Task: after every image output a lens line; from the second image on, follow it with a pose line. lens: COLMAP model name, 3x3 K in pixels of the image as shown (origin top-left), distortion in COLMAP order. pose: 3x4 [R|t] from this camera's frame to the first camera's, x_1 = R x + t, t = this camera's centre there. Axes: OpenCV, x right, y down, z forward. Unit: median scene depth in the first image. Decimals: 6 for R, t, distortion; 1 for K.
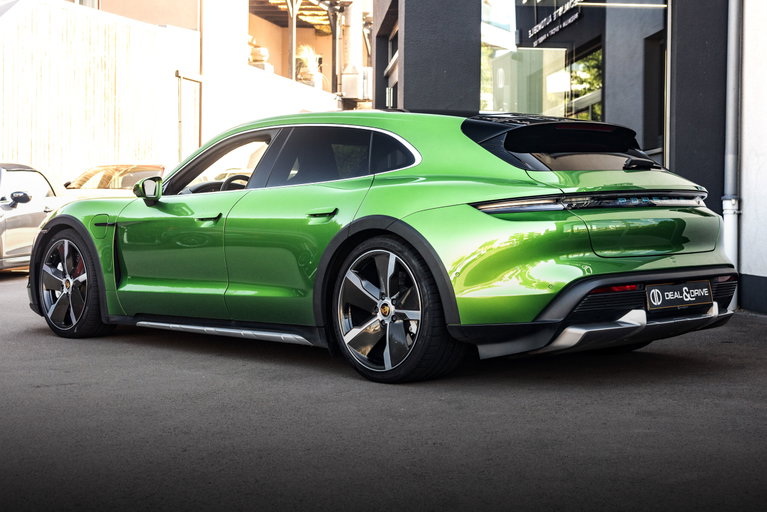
lens RADIAL K [[1181.0, 0, 383.5], [0, 1181.0, 256.0], [0, 0, 1]] dist [-0.004763, 0.009254]
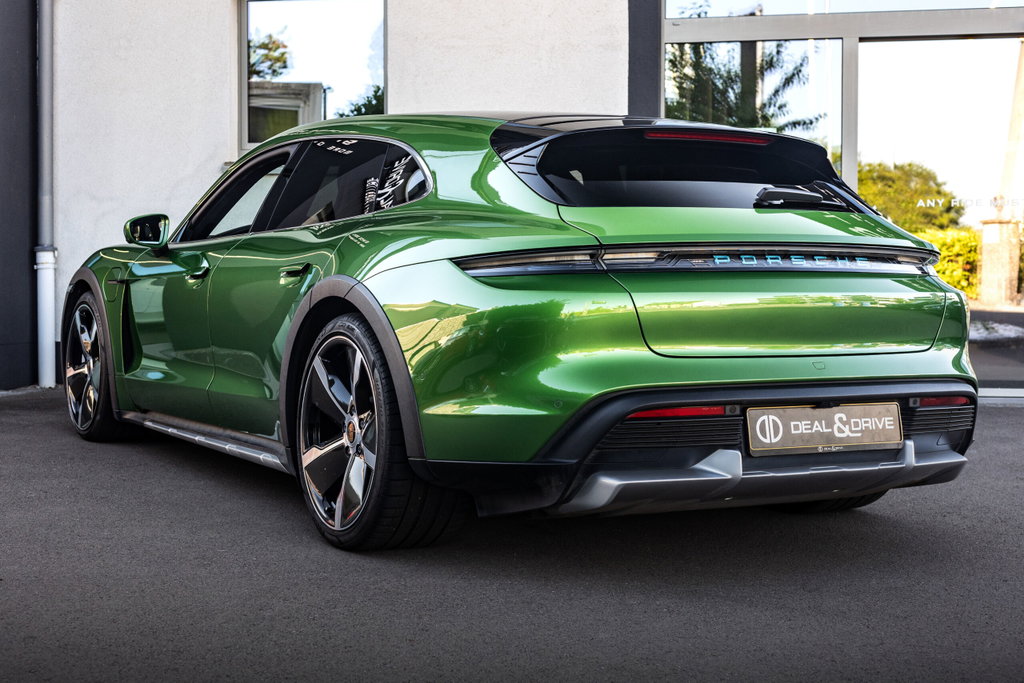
lens RADIAL K [[1576.7, 0, 512.0], [0, 1576.7, 341.5], [0, 0, 1]] dist [-0.004763, 0.009254]
pose [[0.971504, 0.031622, -0.234902, 0.285410], [-0.031478, 0.999495, 0.004362, -0.006829], [0.234922, 0.003157, 0.972009, 0.227064]]
